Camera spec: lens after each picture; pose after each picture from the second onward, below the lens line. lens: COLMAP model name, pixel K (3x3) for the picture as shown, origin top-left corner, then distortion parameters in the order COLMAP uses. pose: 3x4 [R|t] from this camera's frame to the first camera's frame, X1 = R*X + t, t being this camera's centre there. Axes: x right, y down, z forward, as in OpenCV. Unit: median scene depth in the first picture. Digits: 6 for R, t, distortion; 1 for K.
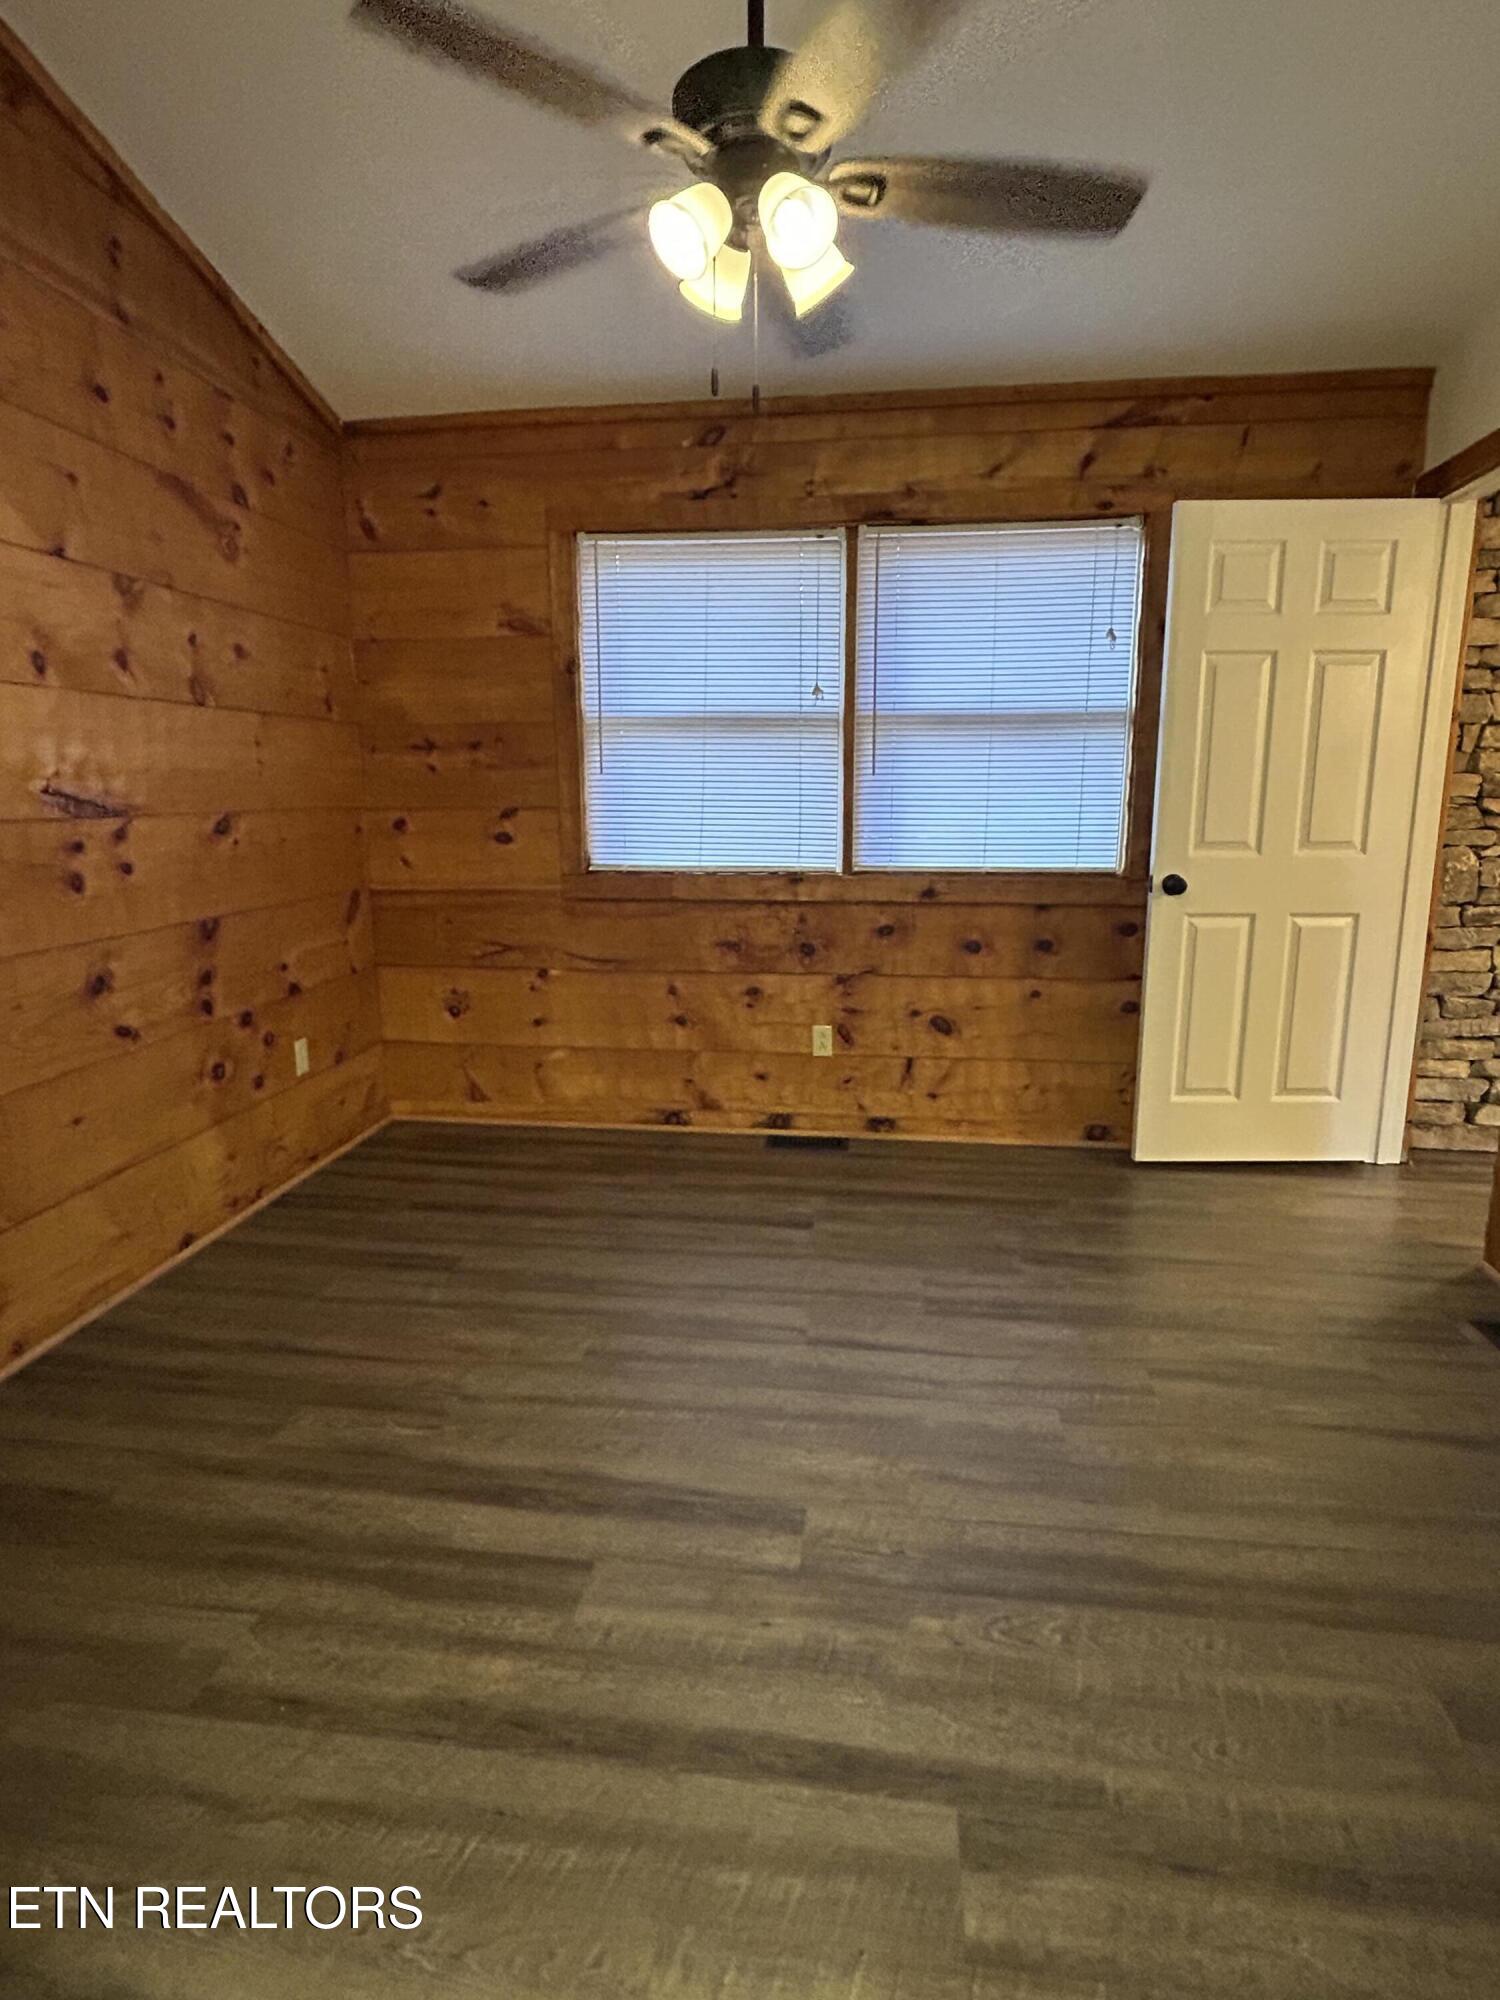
lens RADIAL K [[1060.7, 0, 754.0], [0, 1060.7, 995.4], [0, 0, 1]] dist [0.004307, -0.008916]
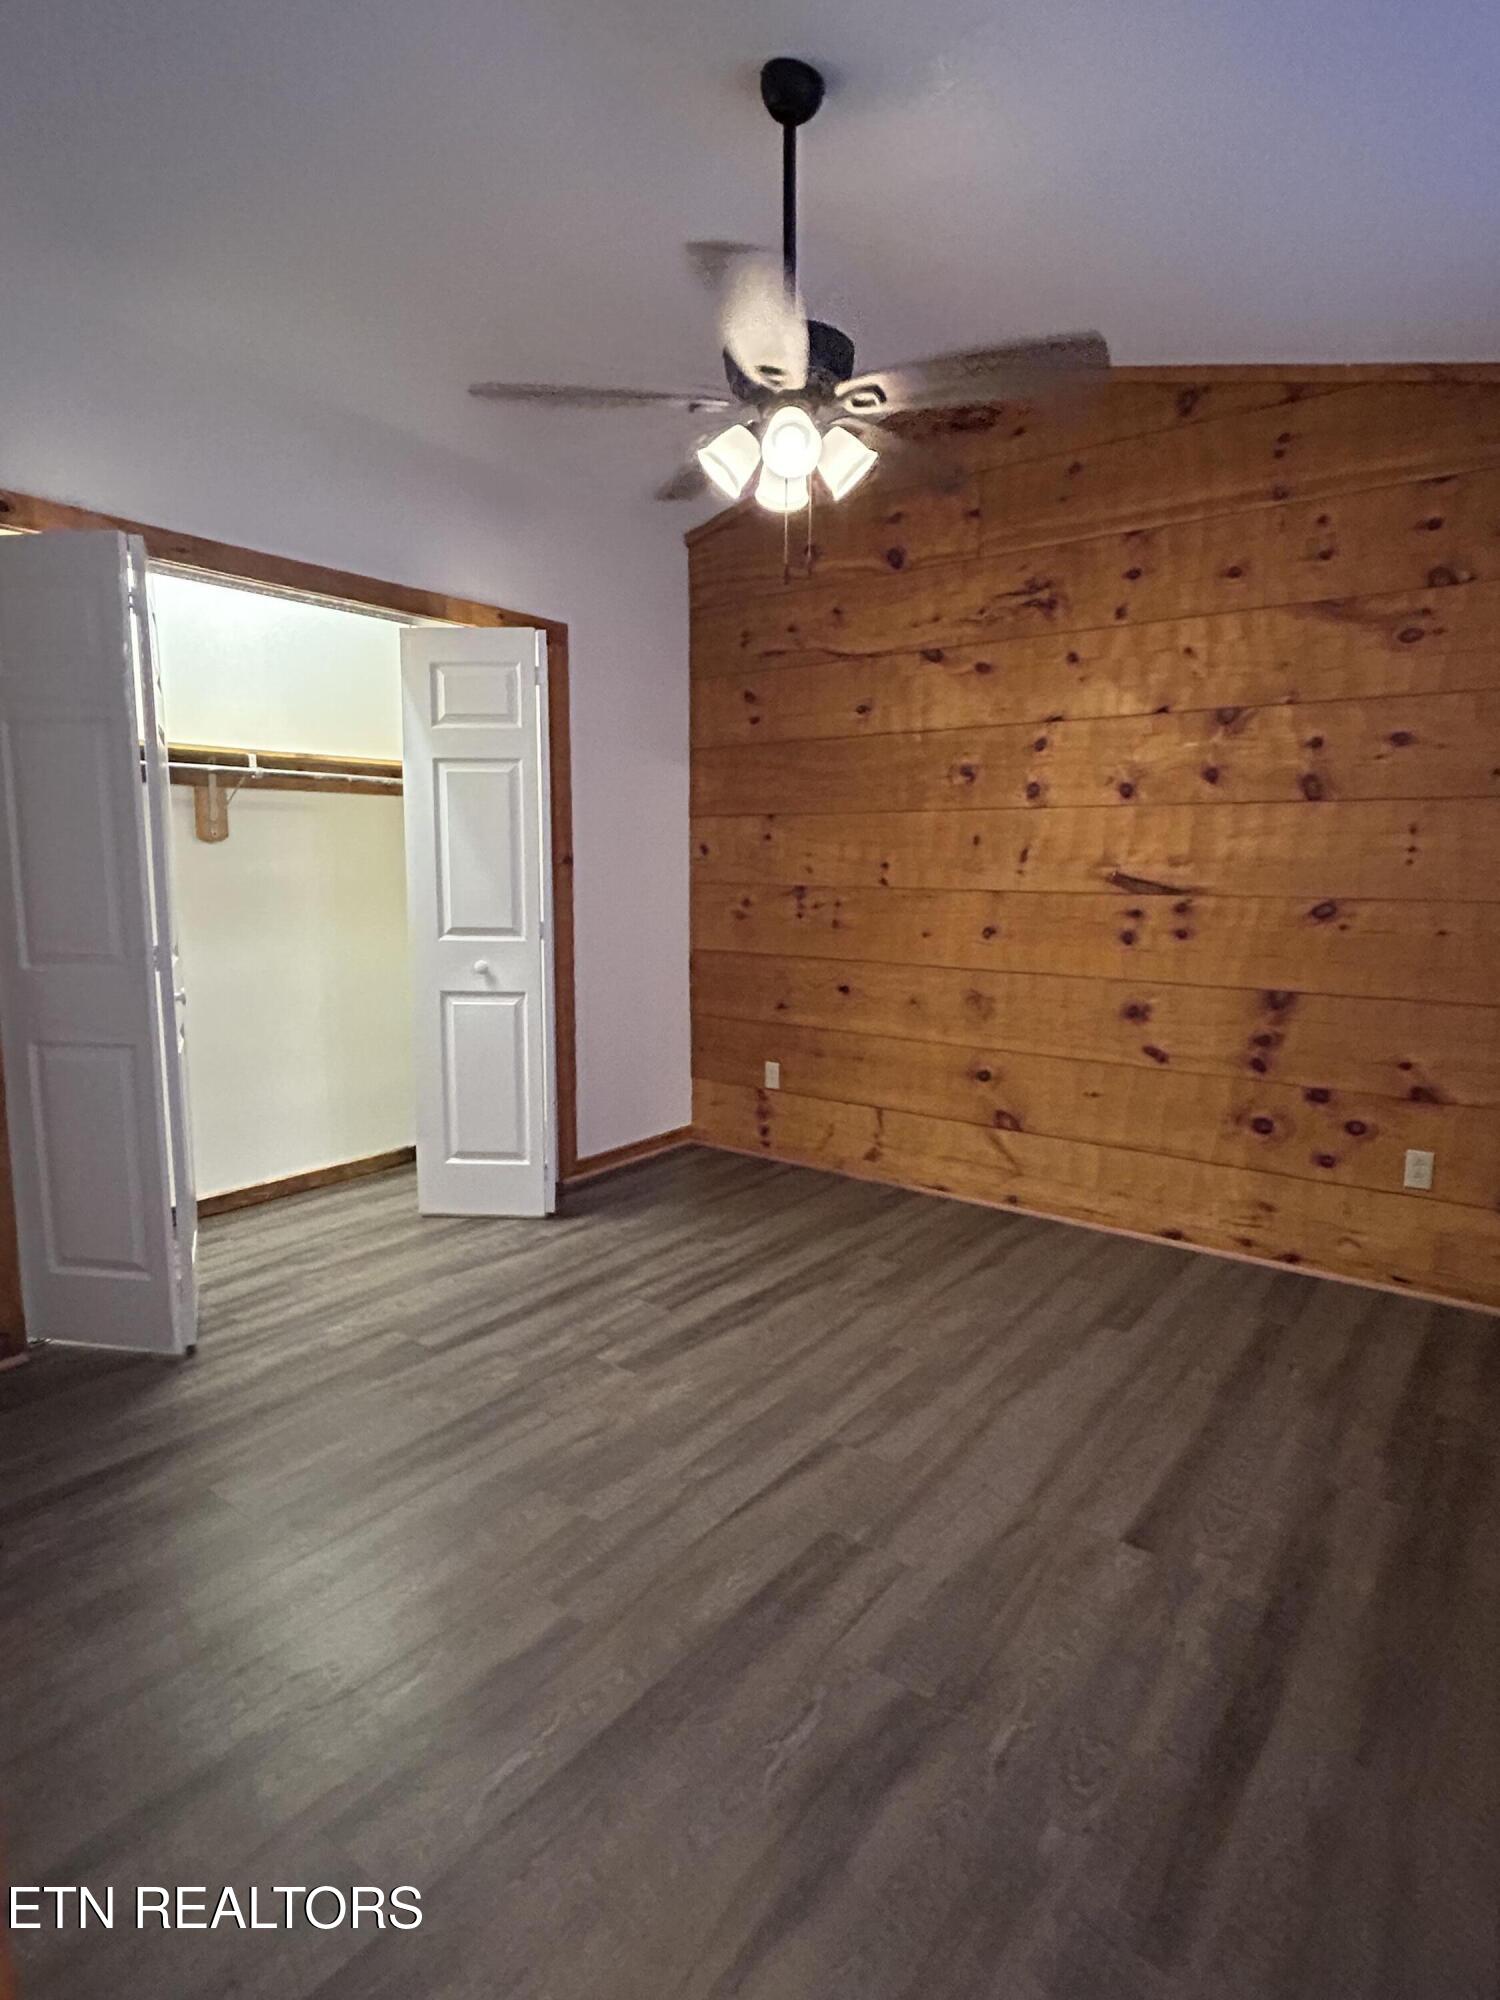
lens RADIAL K [[1067.3, 0, 743.7], [0, 1067.3, 975.8], [0, 0, 1]] dist [-0.000815, -0.000750]
pose [[-0.506045, 0.100728, -0.856605, 0.808583], [-0.163742, 0.963876, 0.210074, -0.255585], [0.846822, 0.246569, -0.471271, 1.163315]]
